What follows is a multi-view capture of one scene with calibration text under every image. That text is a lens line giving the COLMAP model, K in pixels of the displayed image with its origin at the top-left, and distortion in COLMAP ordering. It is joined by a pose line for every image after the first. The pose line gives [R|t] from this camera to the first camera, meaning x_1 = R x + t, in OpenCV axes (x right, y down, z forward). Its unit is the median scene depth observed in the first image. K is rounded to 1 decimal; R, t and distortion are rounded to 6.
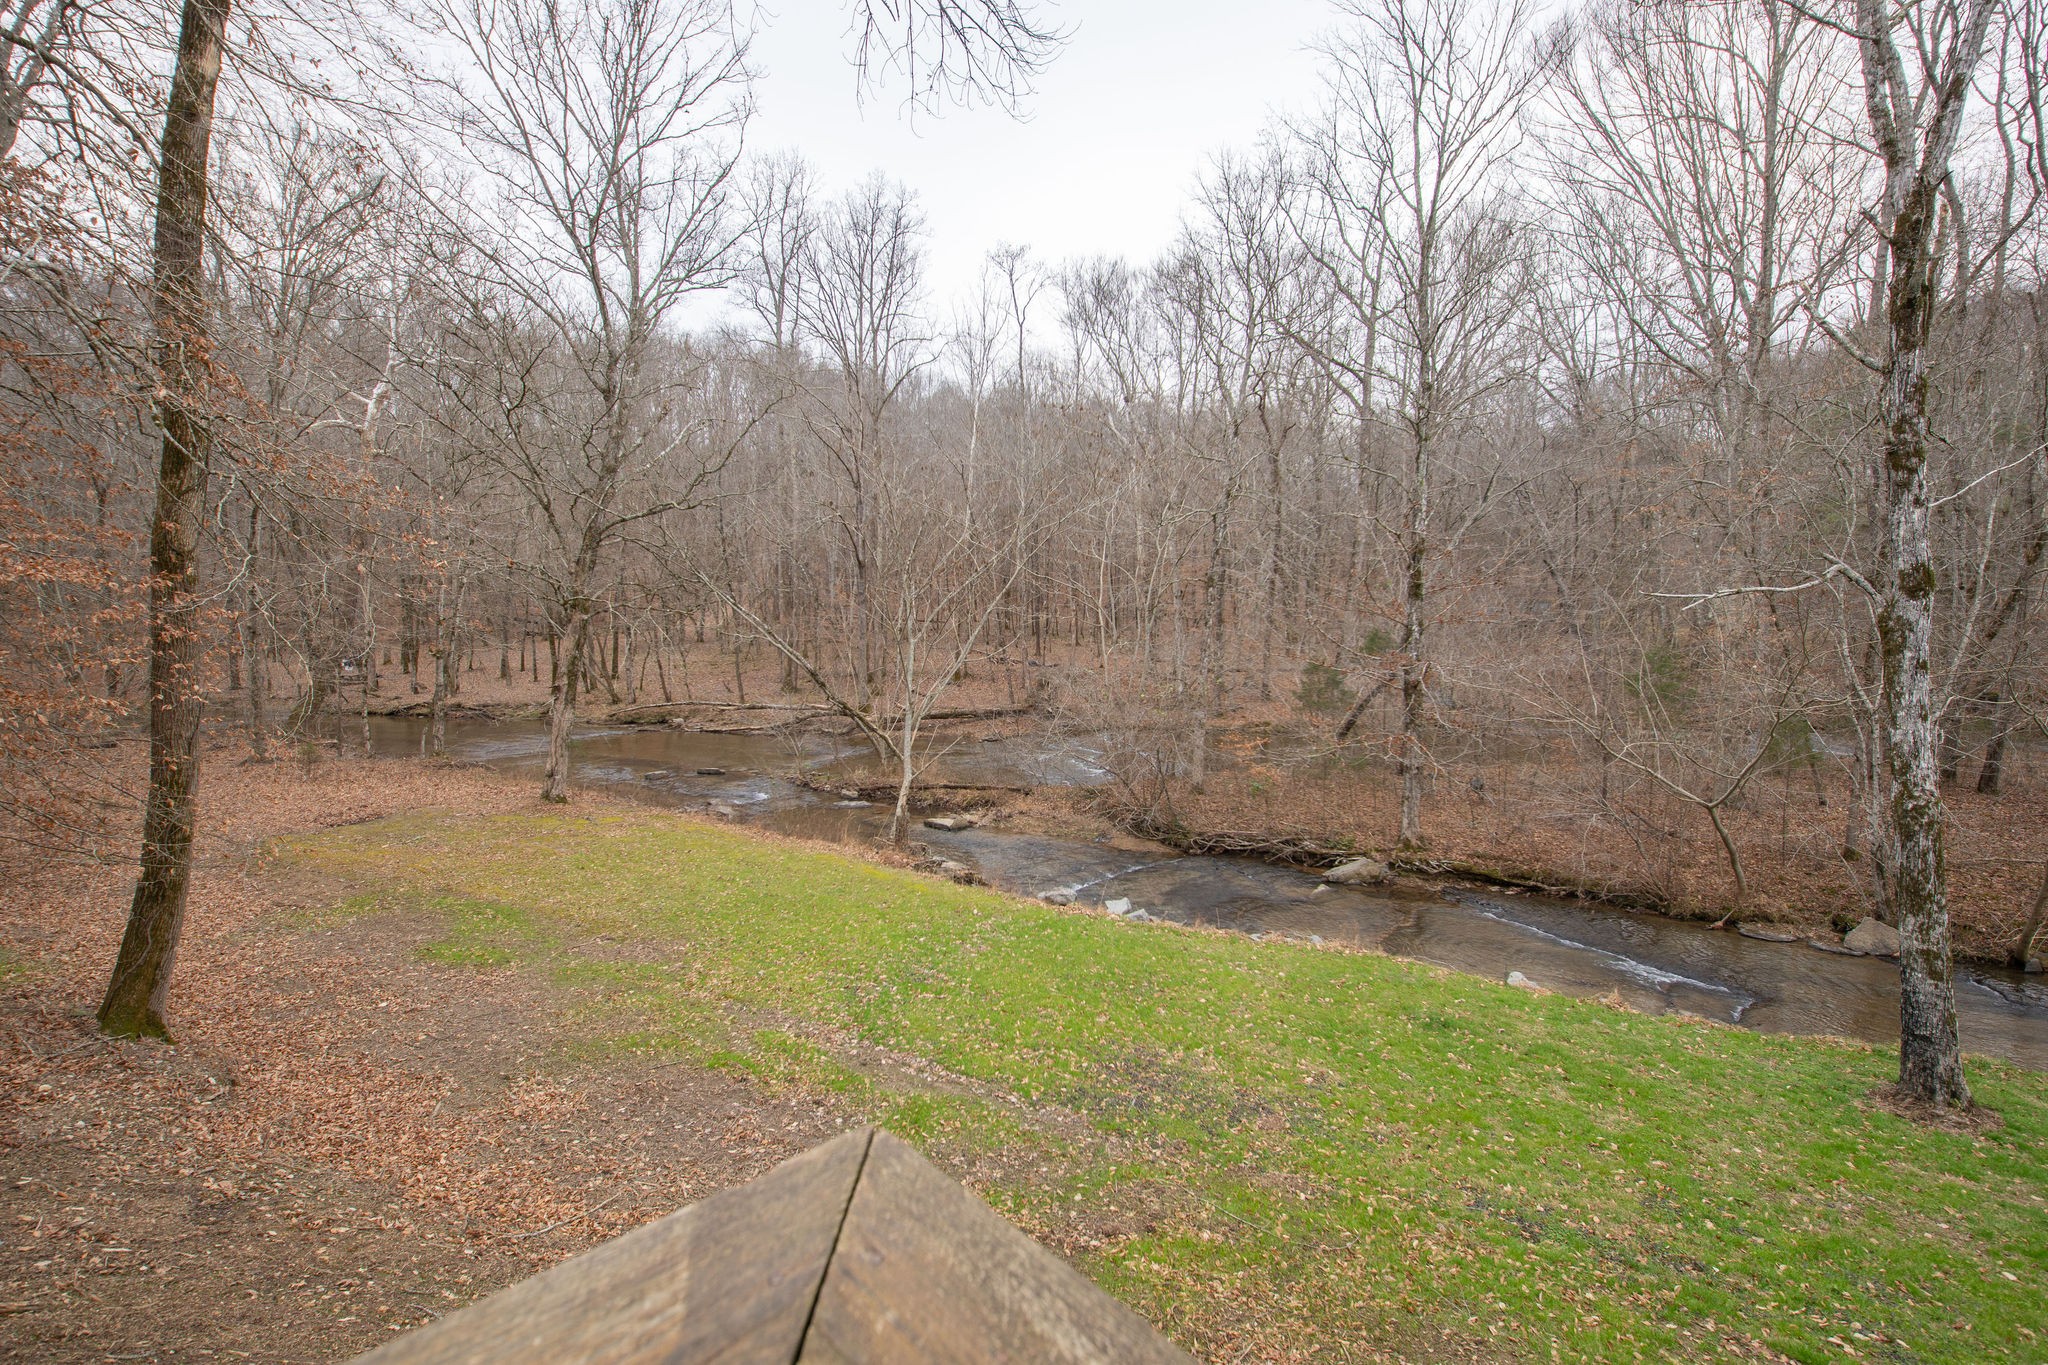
lens RADIAL K [[924.7, 0, 1017.2], [0, 924.7, 678.6], [0, 0, 1]] dist [0.002664, -0.005151]
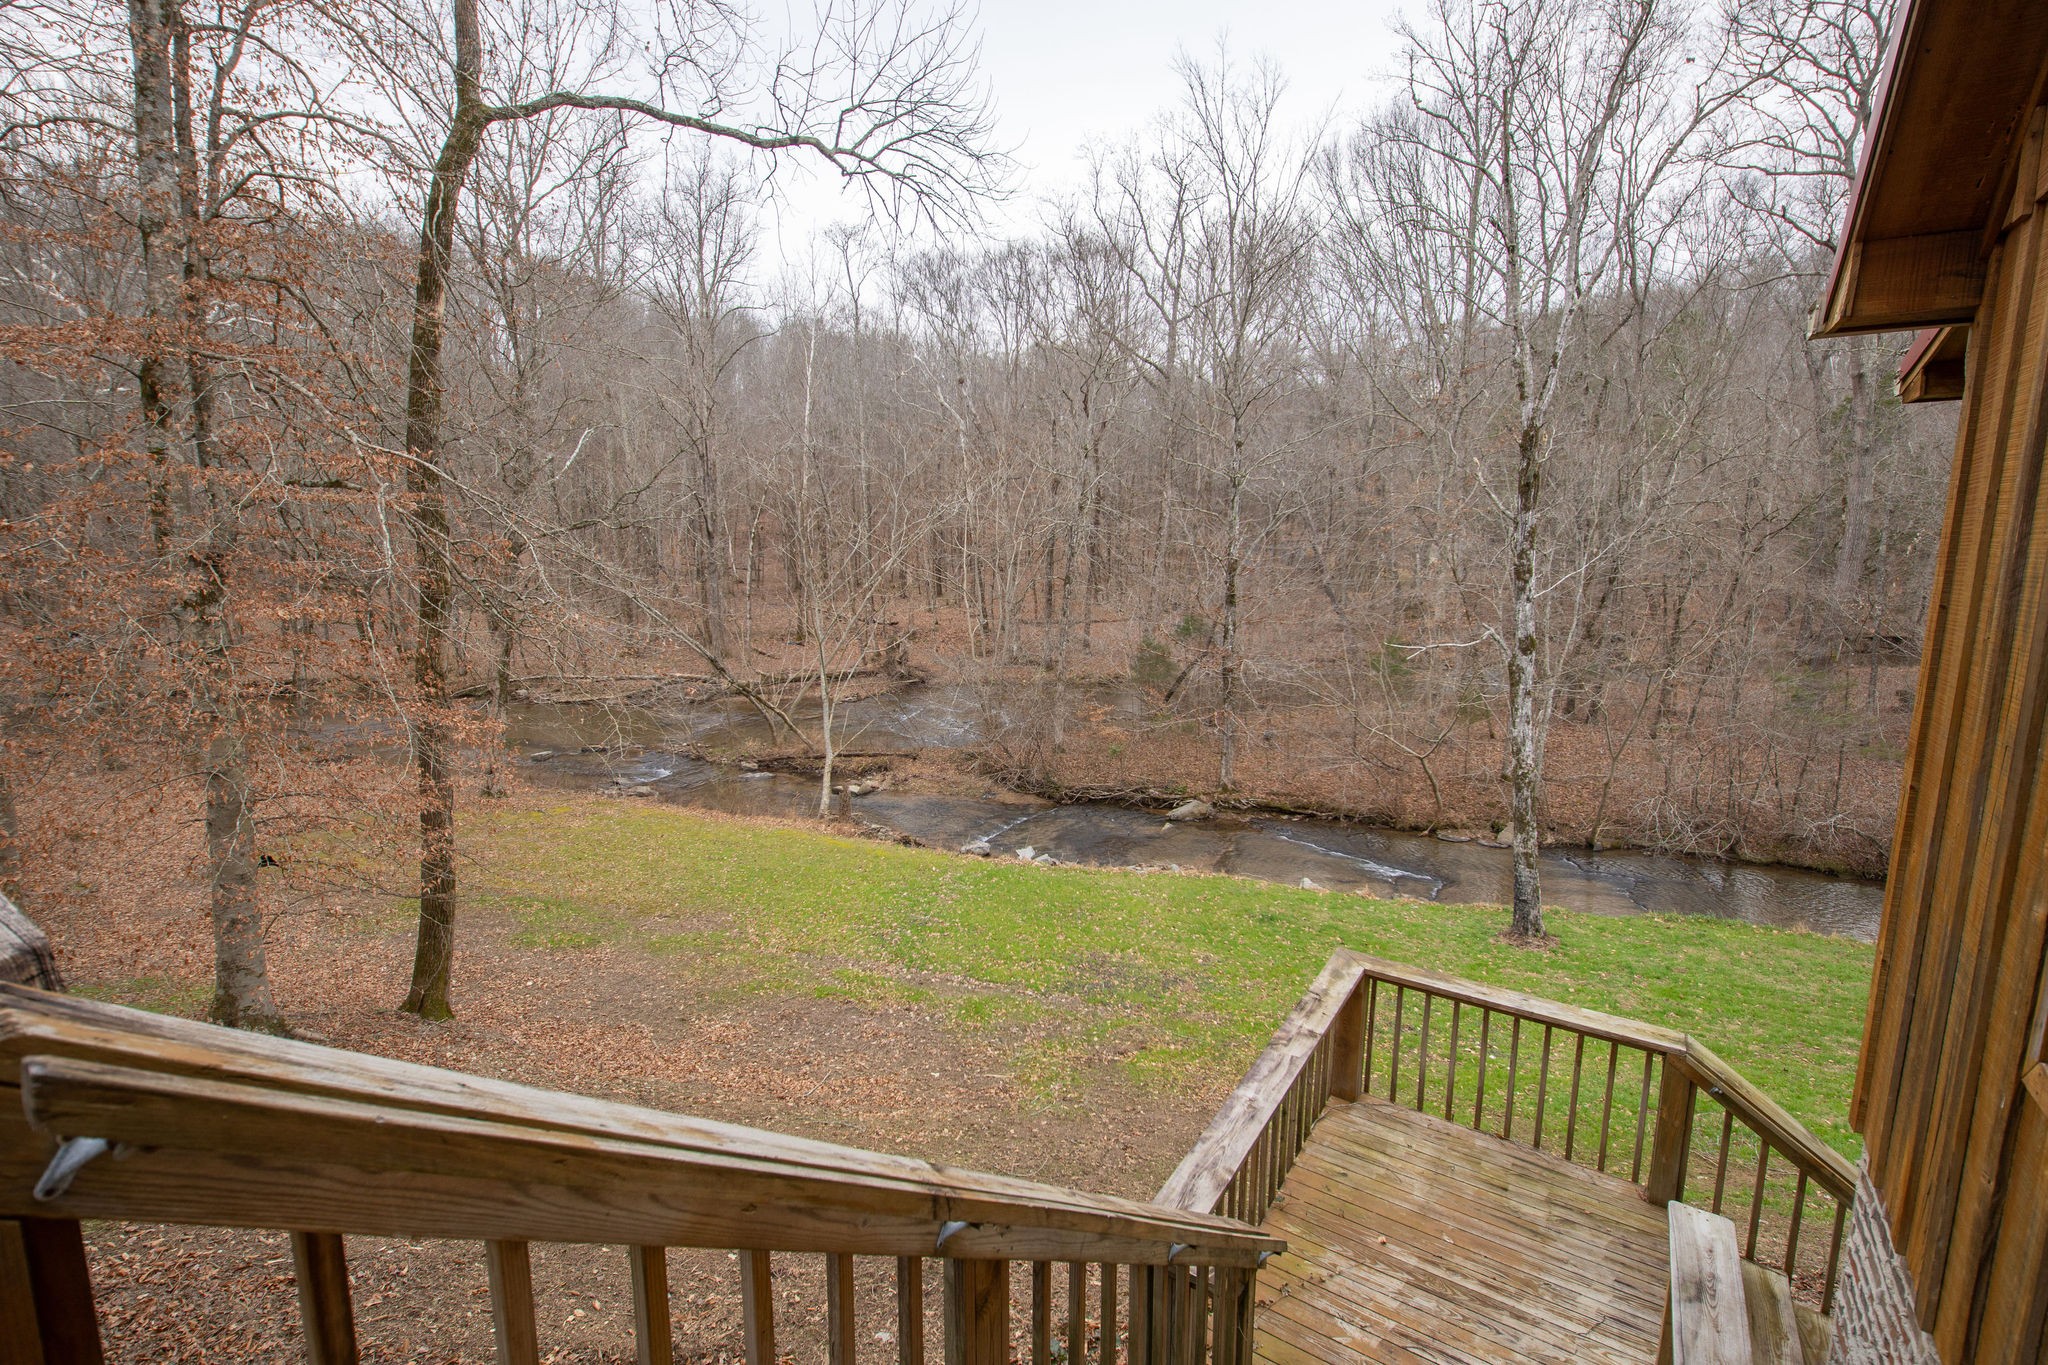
lens RADIAL K [[924.7, 0, 1025.8], [0, 924.7, 680.9], [0, 0, 1]] dist [0.002664, -0.005151]
pose [[0.972095, -0.039295, 0.231273, -0.188760], [0.020133, 0.996208, 0.084638, -0.110164], [-0.233722, -0.077620, 0.969200, -0.256428]]
